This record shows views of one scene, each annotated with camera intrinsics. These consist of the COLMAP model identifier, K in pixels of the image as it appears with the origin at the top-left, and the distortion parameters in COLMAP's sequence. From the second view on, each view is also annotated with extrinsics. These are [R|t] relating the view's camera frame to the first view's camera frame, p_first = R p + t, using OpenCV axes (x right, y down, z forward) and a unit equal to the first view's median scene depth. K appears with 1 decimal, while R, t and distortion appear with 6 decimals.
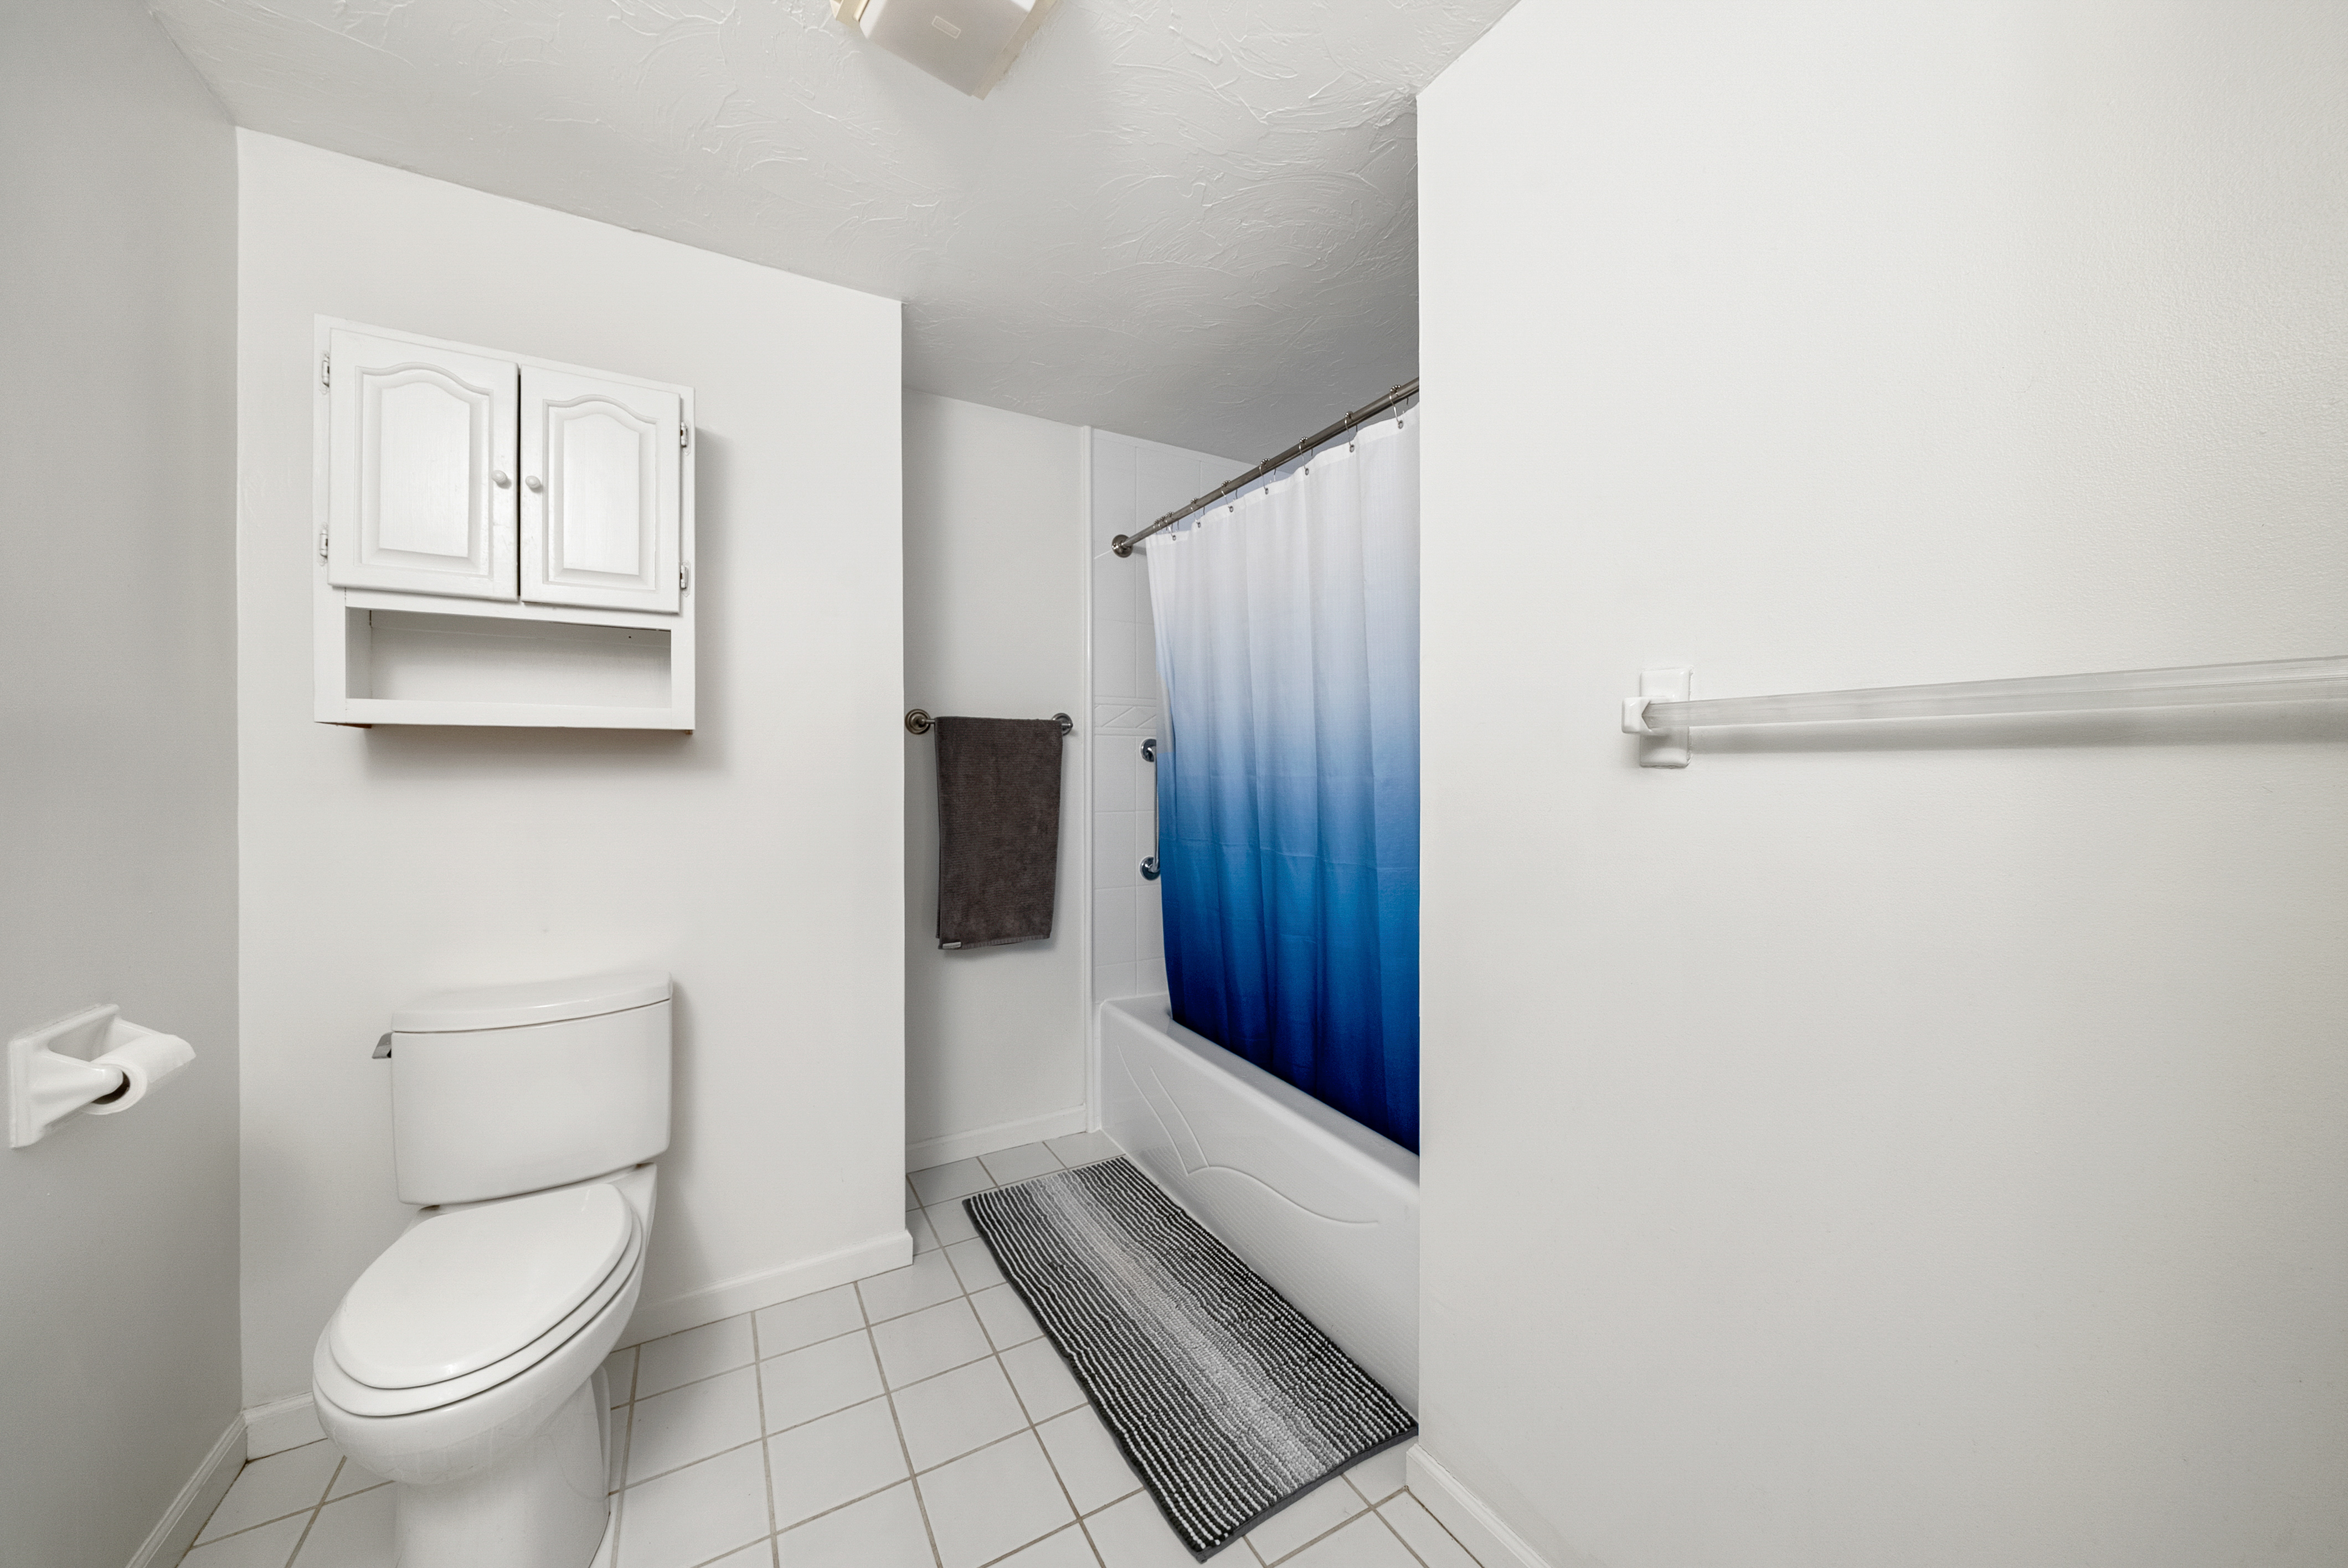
lens RADIAL K [[800.1, 0, 1161.6], [0, 800.1, 771.3], [0, 0, 1]] dist [-0.002311, -0.000621]
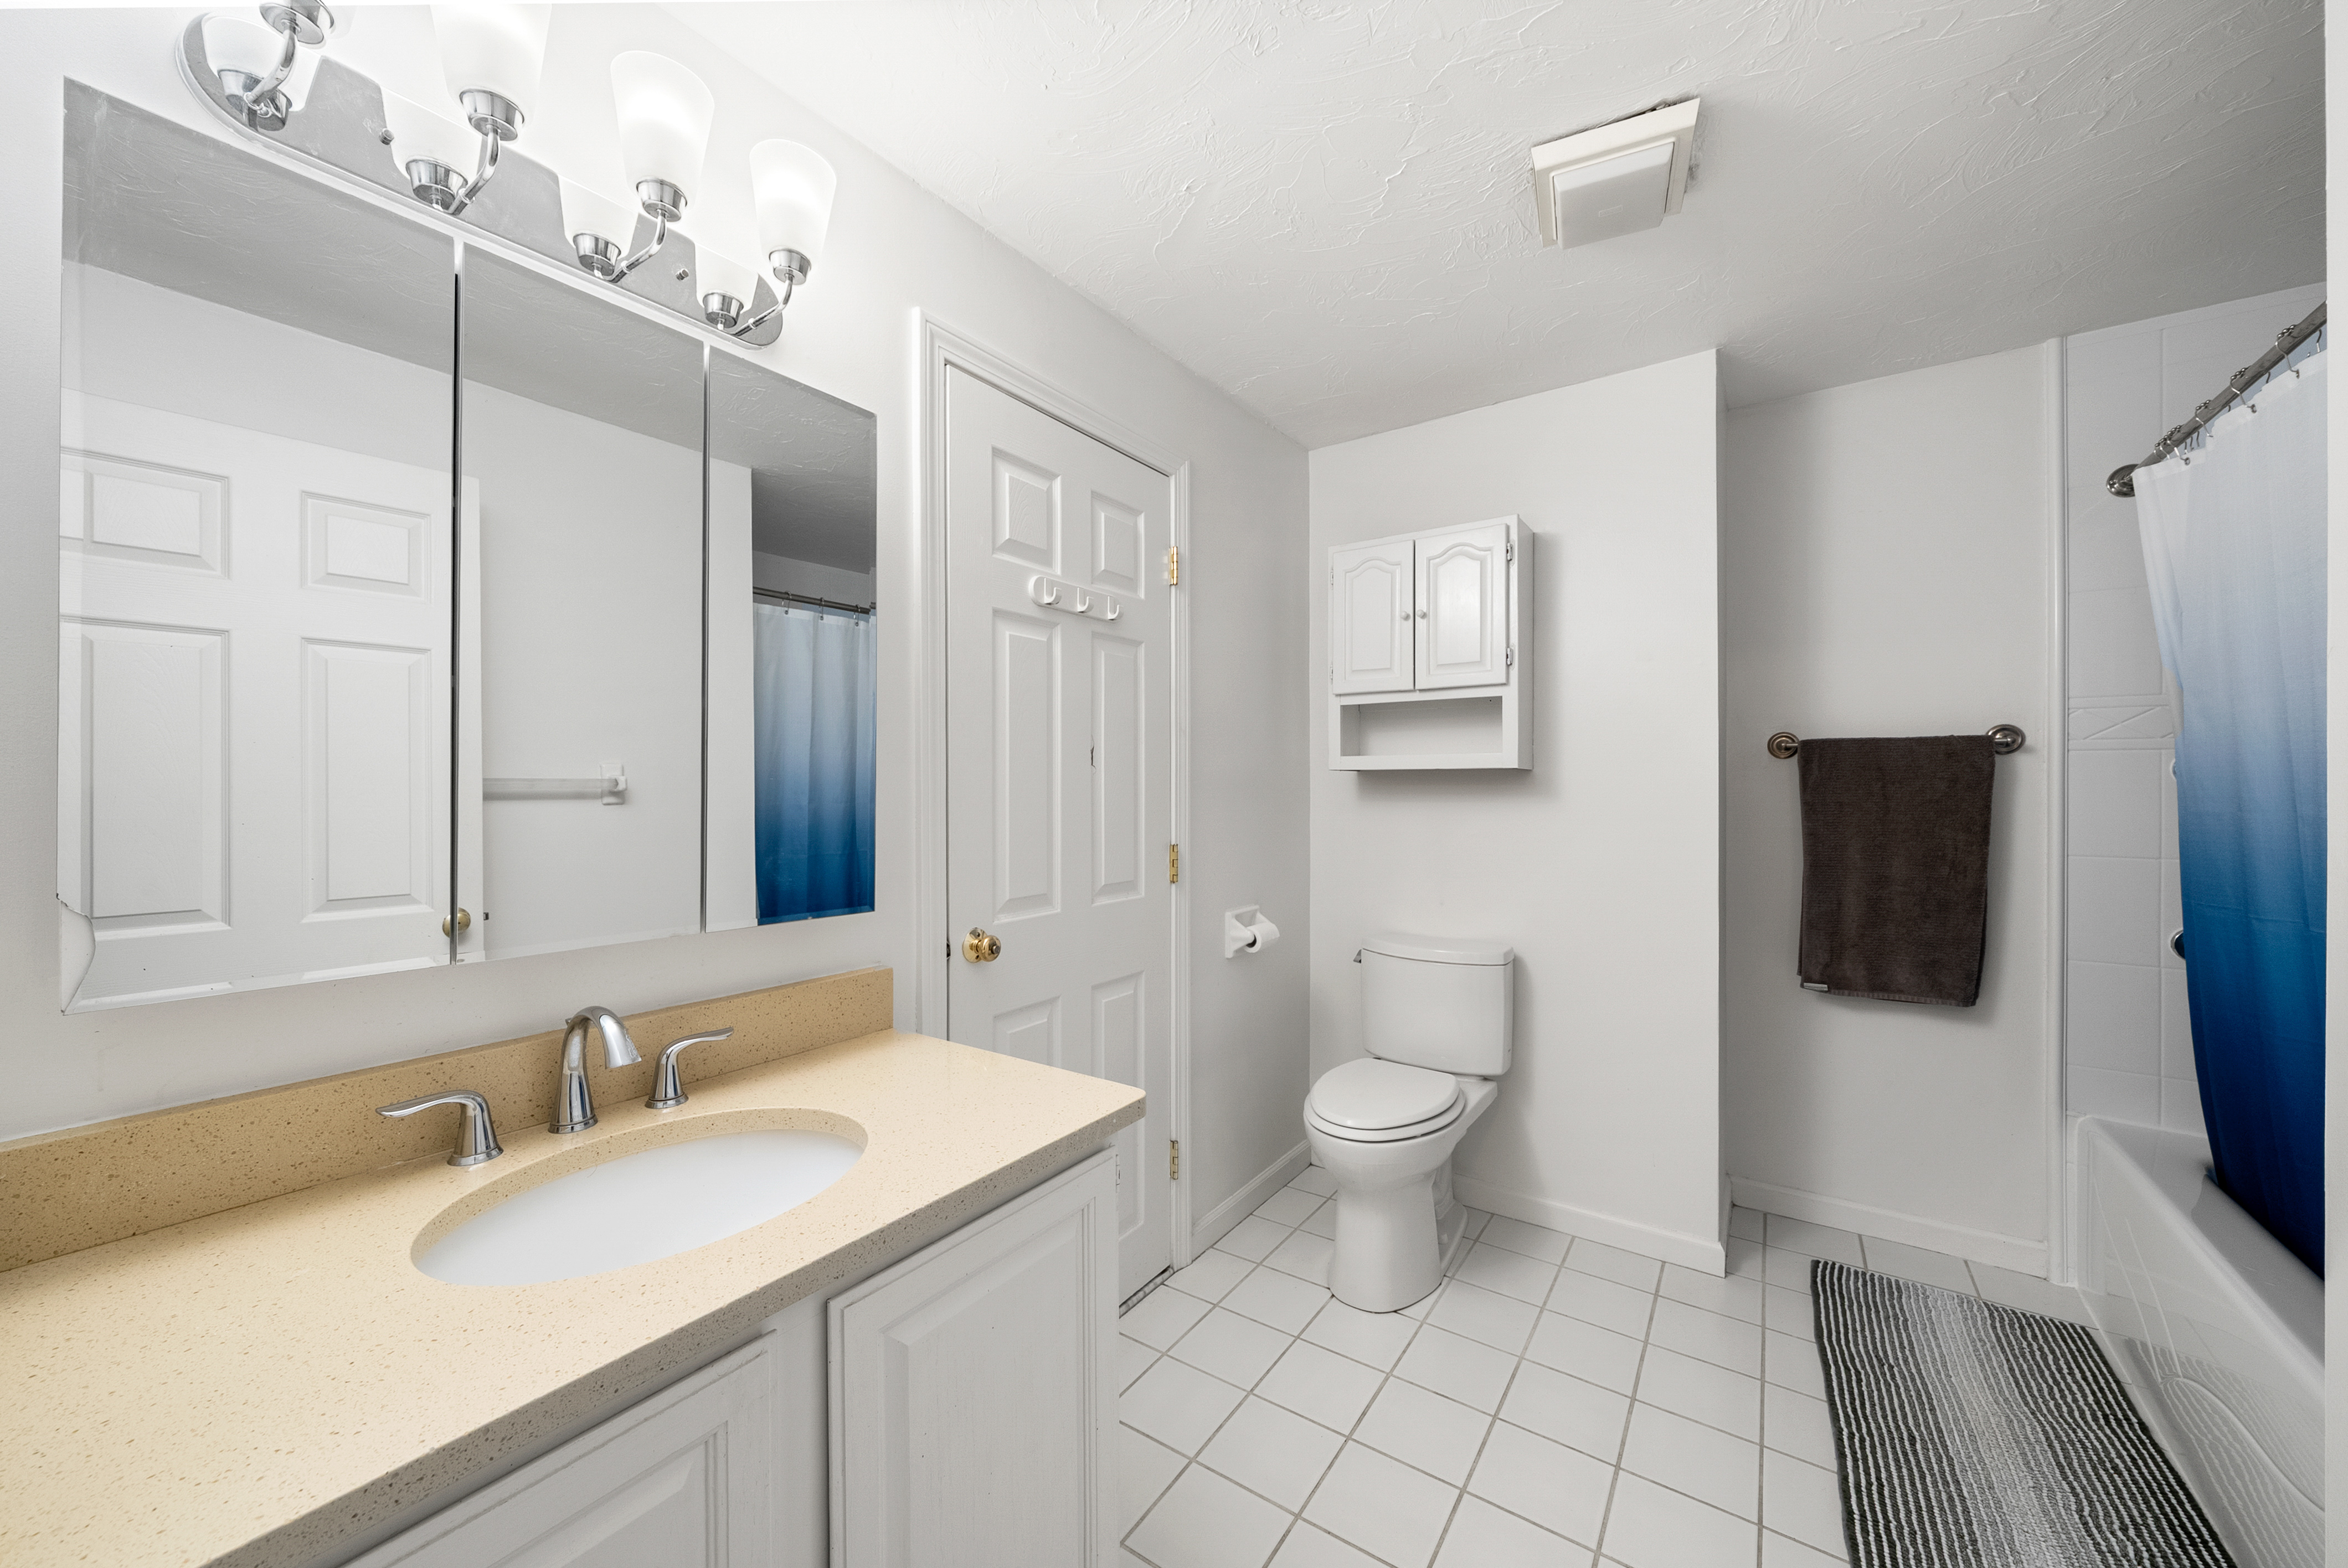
lens RADIAL K [[856.1, 0, 1193.3], [0, 856.1, 787.2], [0, 0, 1]] dist [-0.001204, 0.000016]
pose [[0.449099, 0.007169, -0.893453, 0.442668], [-0.001374, 0.999972, 0.007333, -0.028578], [0.893481, -0.002066, 0.449096, -0.130472]]
